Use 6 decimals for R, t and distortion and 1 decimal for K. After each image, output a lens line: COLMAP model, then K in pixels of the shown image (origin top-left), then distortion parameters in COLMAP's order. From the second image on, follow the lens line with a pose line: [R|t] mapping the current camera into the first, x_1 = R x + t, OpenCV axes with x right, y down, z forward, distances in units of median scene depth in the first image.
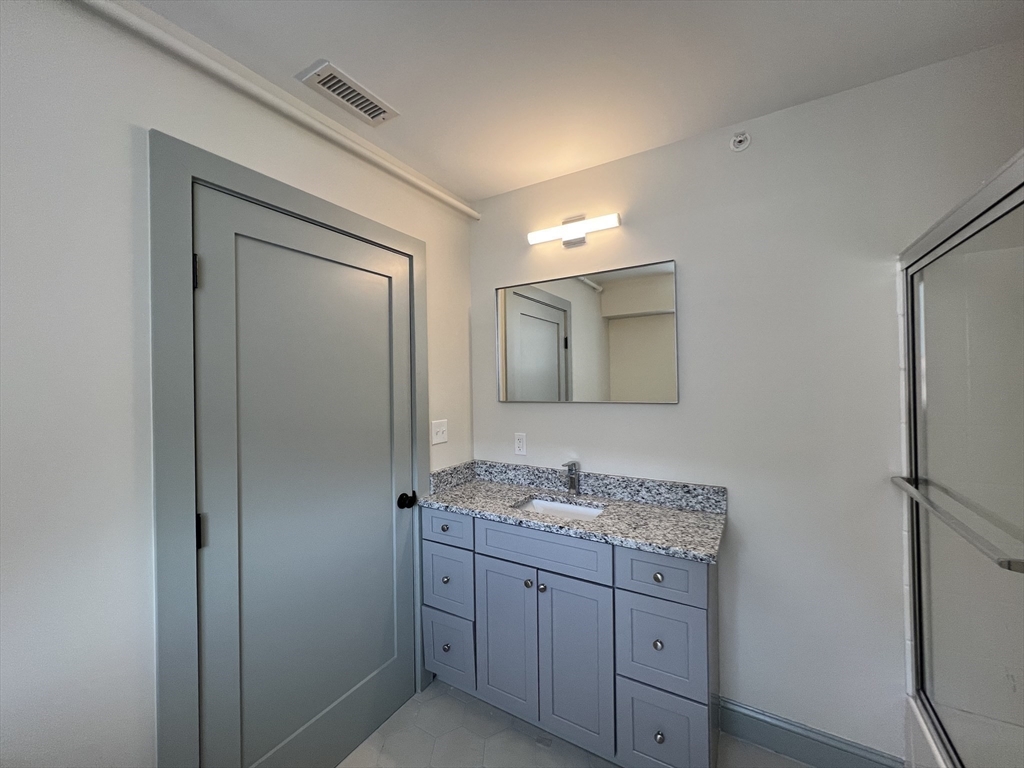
lens RADIAL K [[410.9, 0, 511.1], [0, 410.9, 381.6], [0, 0, 1]] dist [-0.000667, 0.000064]
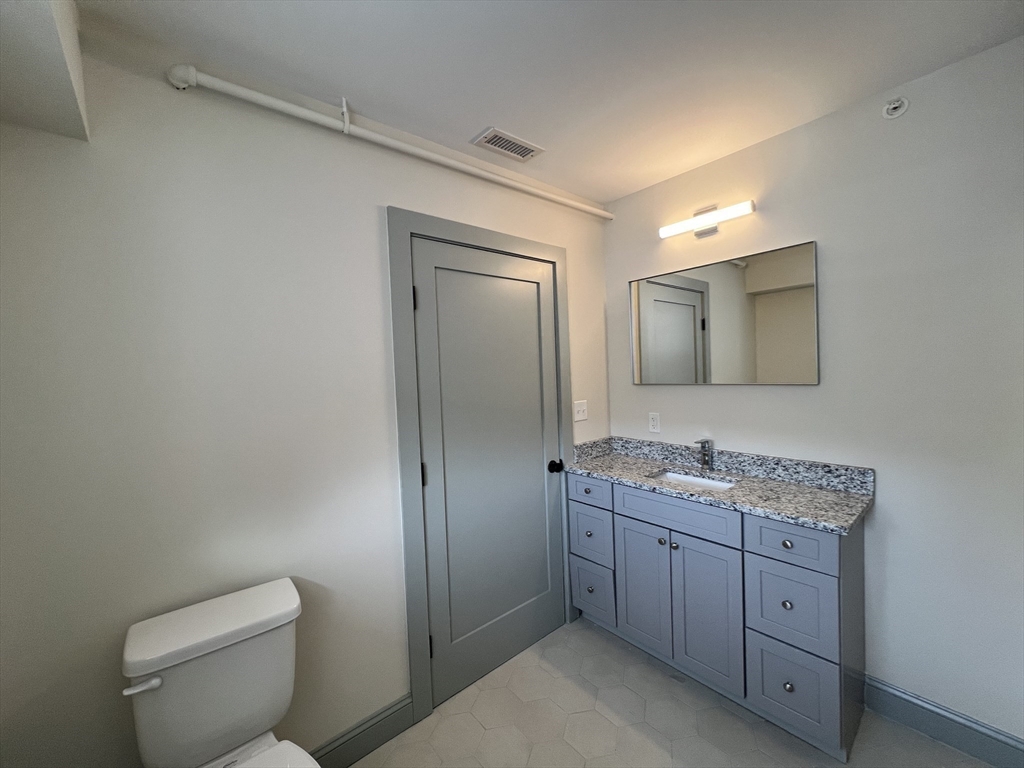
lens RADIAL K [[408.7, 0, 510.2], [0, 408.7, 381.8], [0, 0, 1]] dist [-0.000714, 0.000038]
pose [[0.947508, -0.011873, -0.319510, 0.009318], [0.025905, 0.998876, 0.039703, -0.013087], [0.318679, -0.045896, 0.946751, -0.187616]]
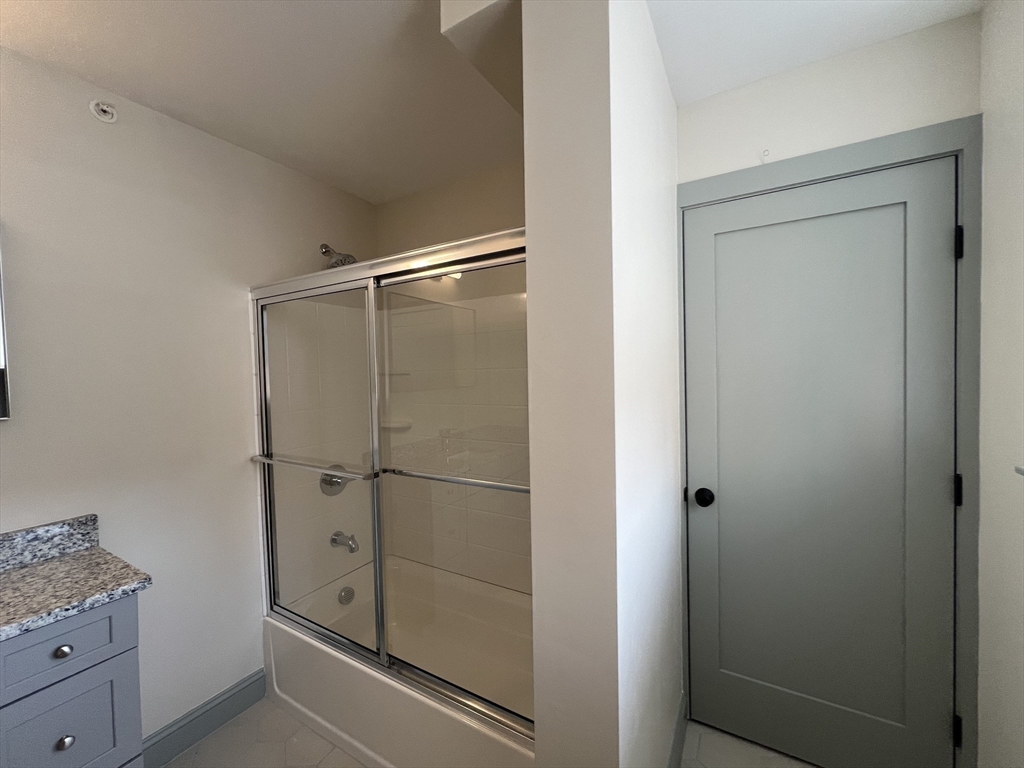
lens RADIAL K [[410.9, 0, 511.1], [0, 410.9, 381.6], [0, 0, 1]] dist [-0.000667, 0.000064]
pose [[-0.005645, -0.007095, 0.999959, -0.295865], [0.020853, 0.999757, 0.007212, 0.000301], [-0.999767, 0.020893, -0.005495, 0.141589]]
